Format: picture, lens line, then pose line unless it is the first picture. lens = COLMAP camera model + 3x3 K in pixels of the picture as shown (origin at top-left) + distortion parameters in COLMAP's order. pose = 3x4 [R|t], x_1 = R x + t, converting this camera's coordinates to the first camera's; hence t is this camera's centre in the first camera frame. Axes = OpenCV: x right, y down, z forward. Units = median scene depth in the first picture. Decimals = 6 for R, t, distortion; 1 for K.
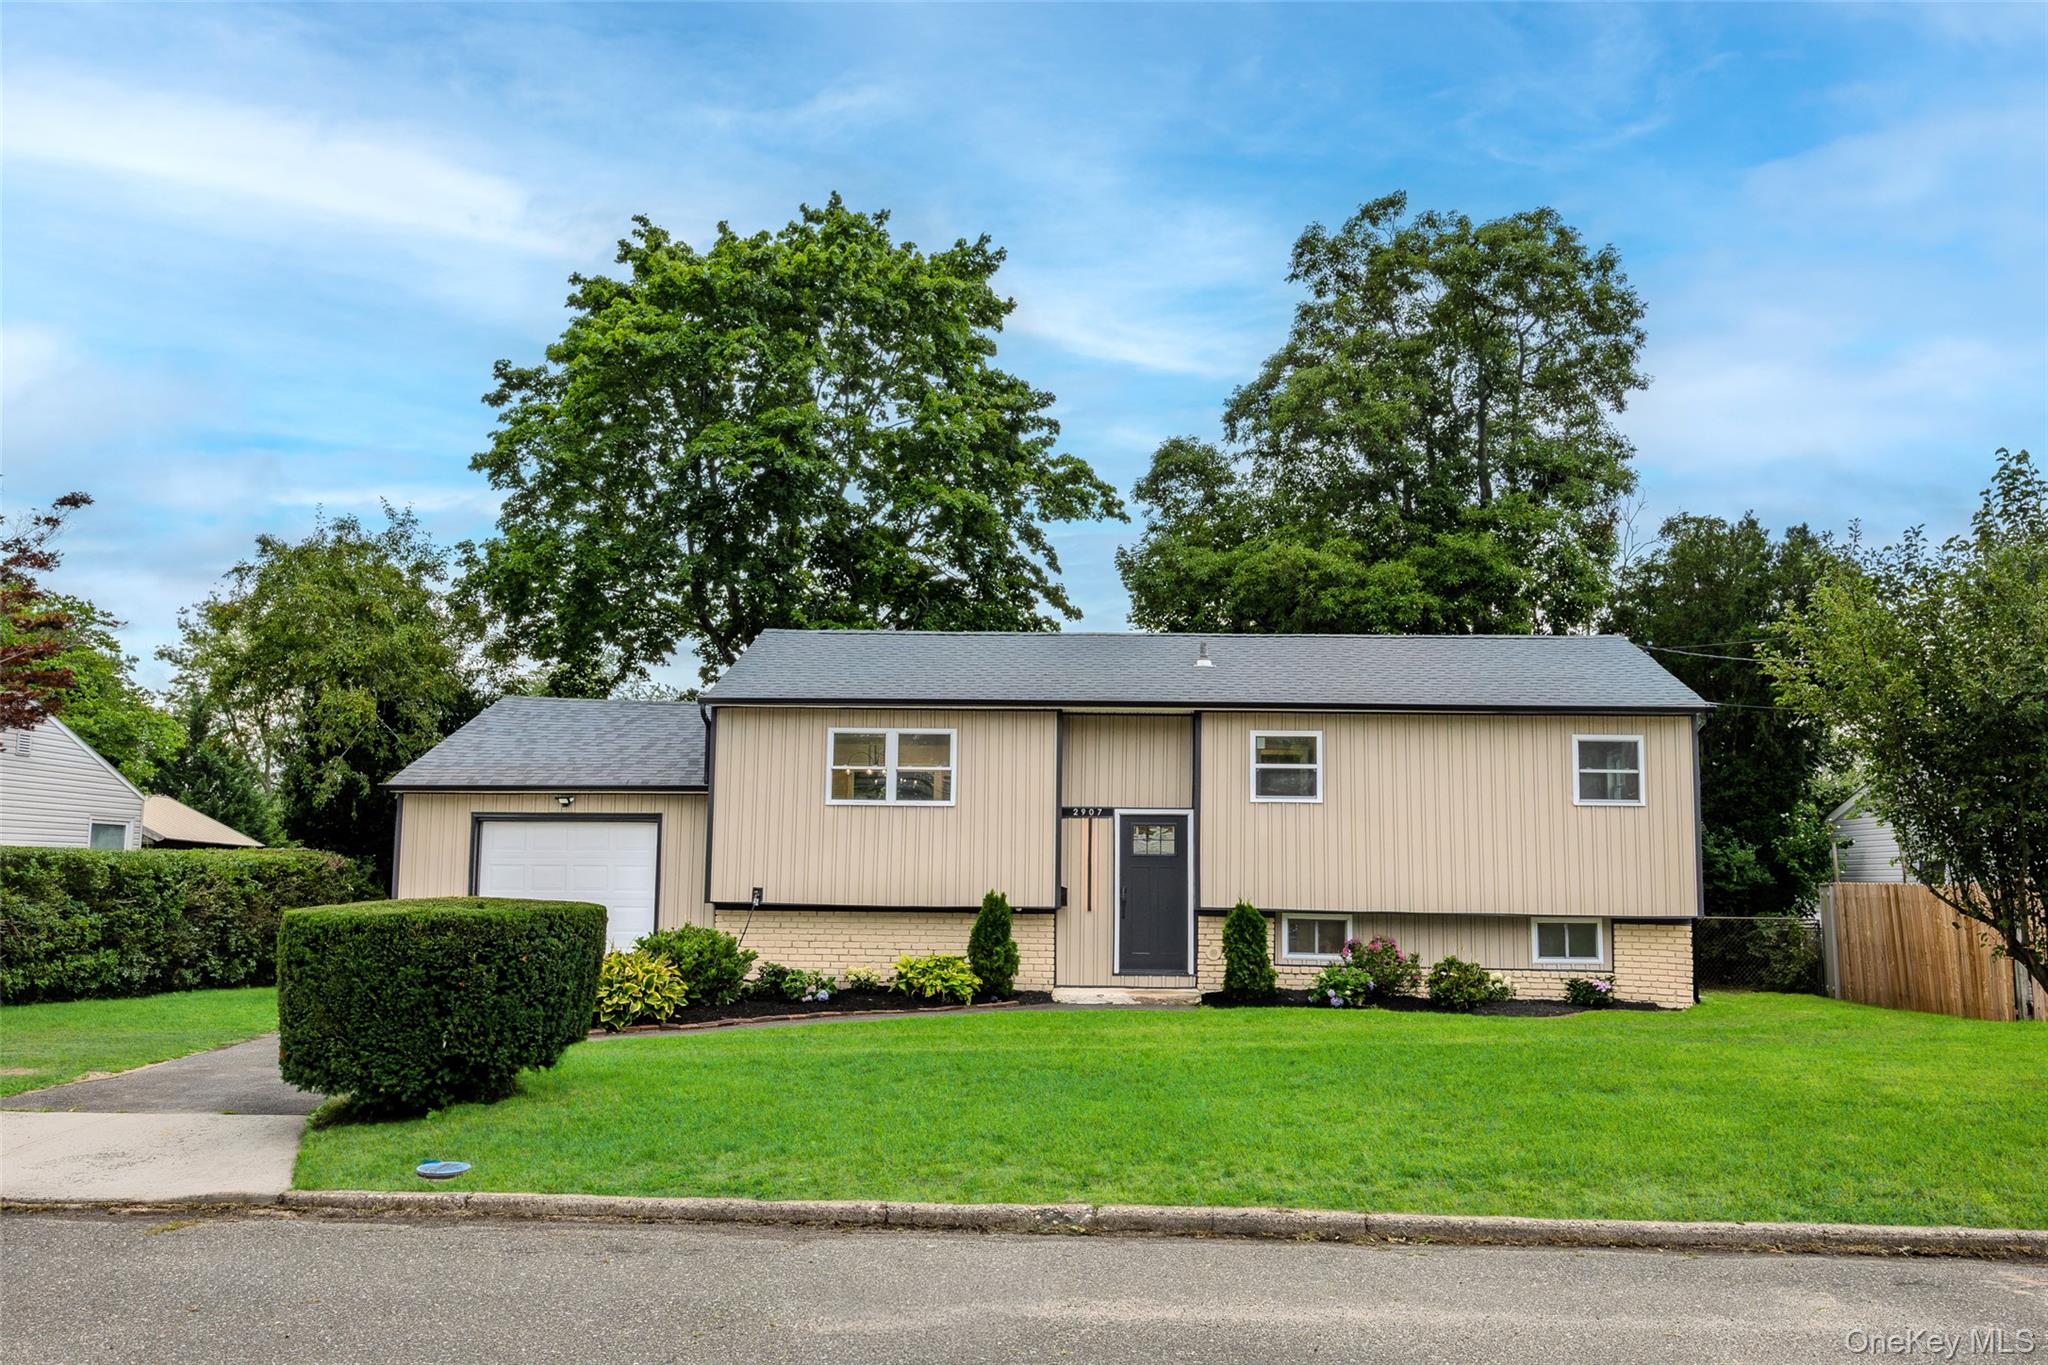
lens RADIAL K [[1707.1, 0, 1024.0], [0, 1707.1, 682.5], [0, 0, 1]] dist [0.048682, -0.002183]
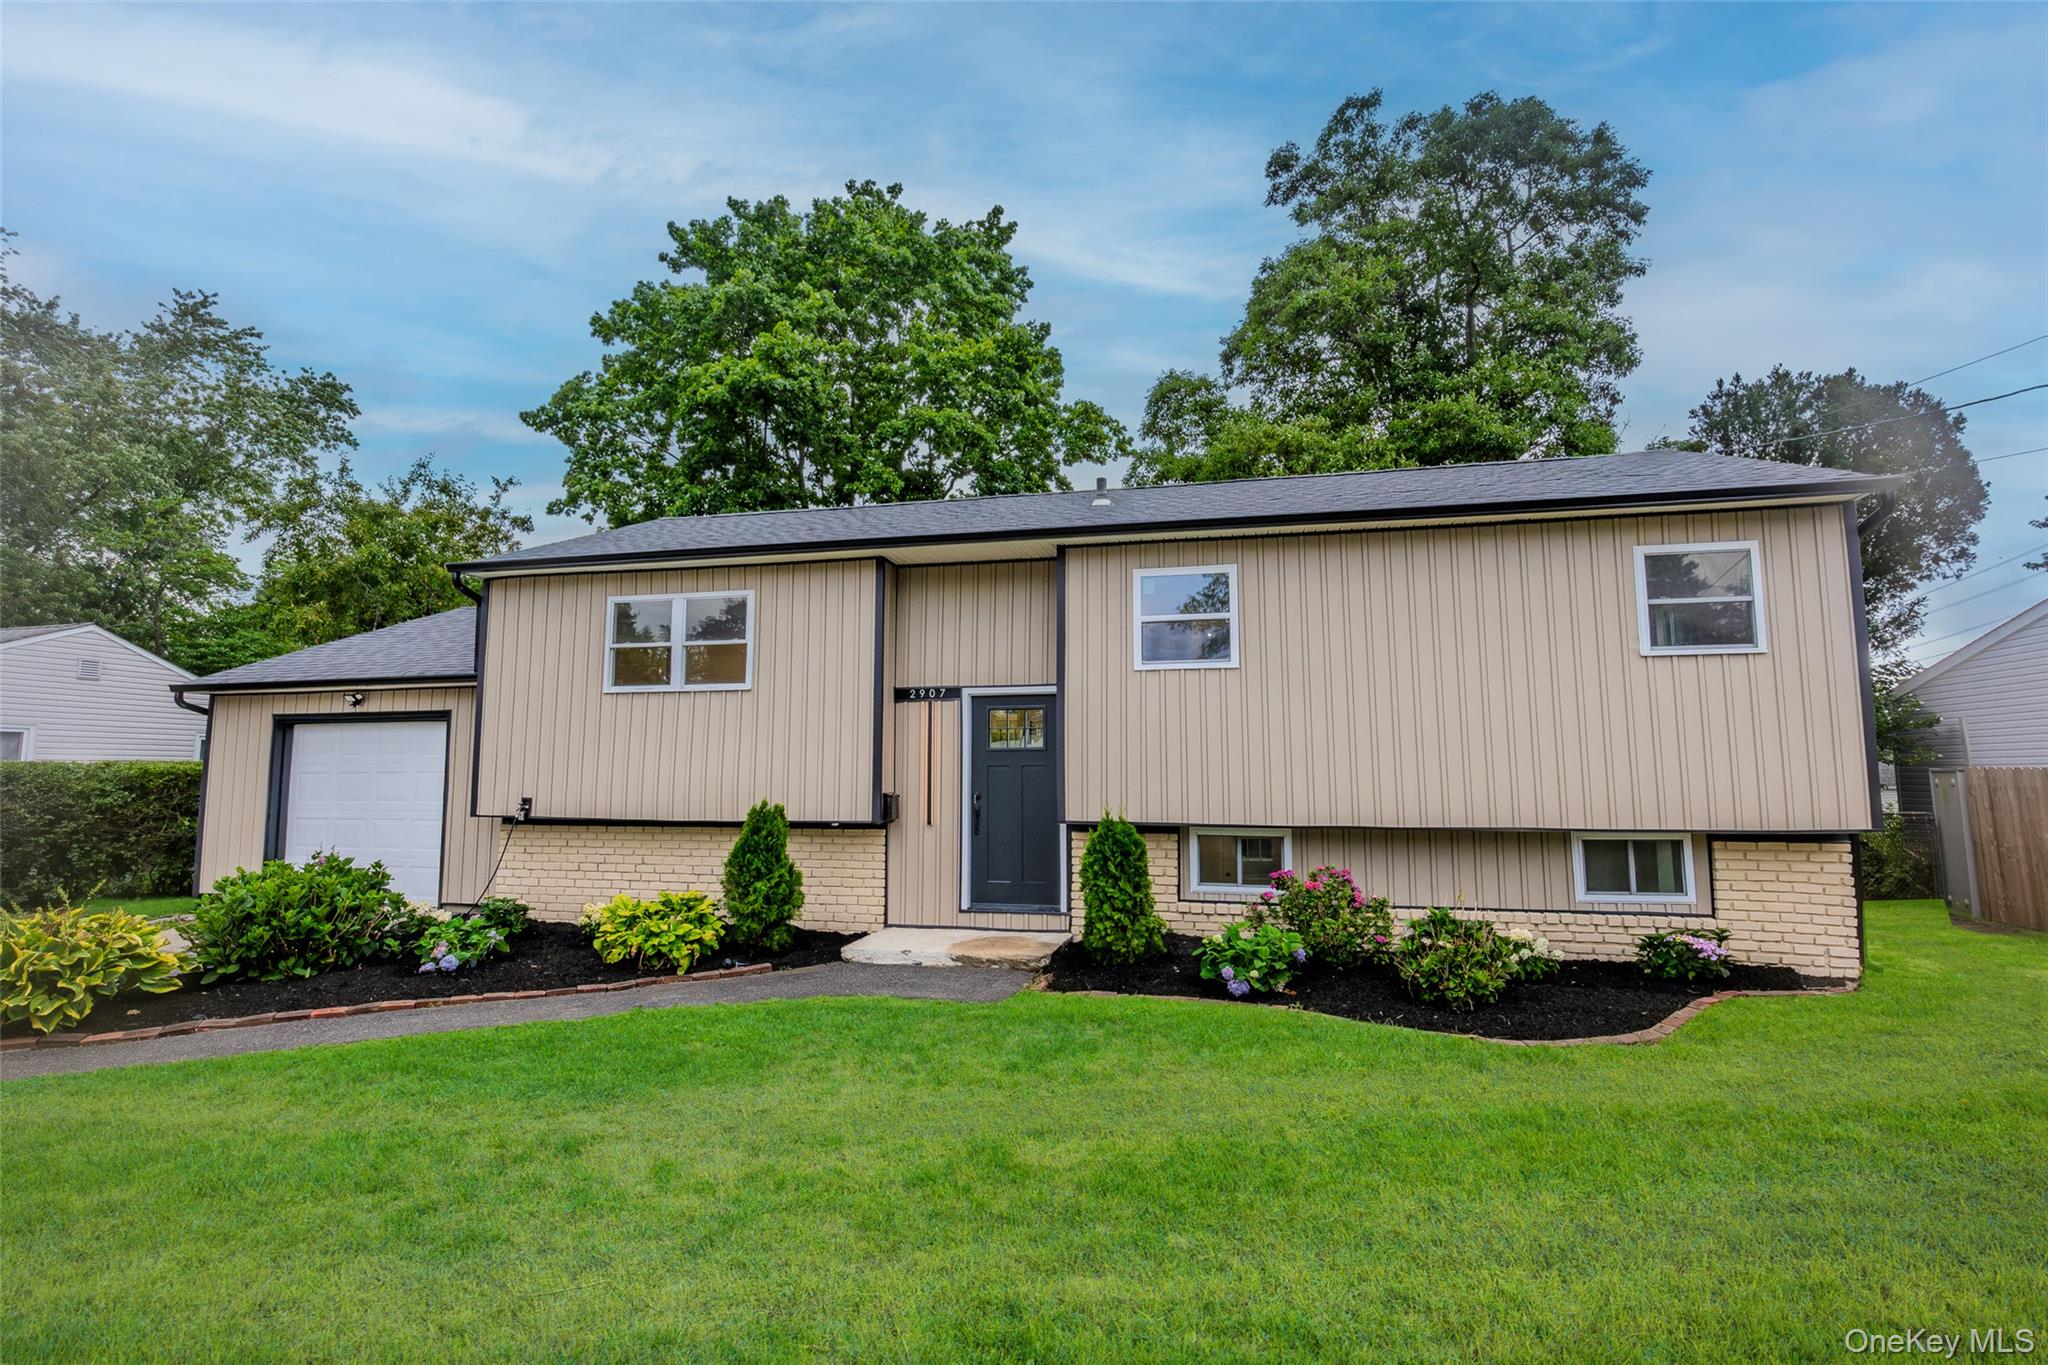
lens RADIAL K [[953.4, 0, 1025.0], [0, 953.4, 671.9], [0, 0, 1]] dist [-0.002527, -0.000139]
pose [[0.982954, -0.033072, -0.180852, 0.157632], [0.034864, 0.999369, 0.006735, 0.066050], [0.180515, -0.012925, 0.983487, 0.603092]]
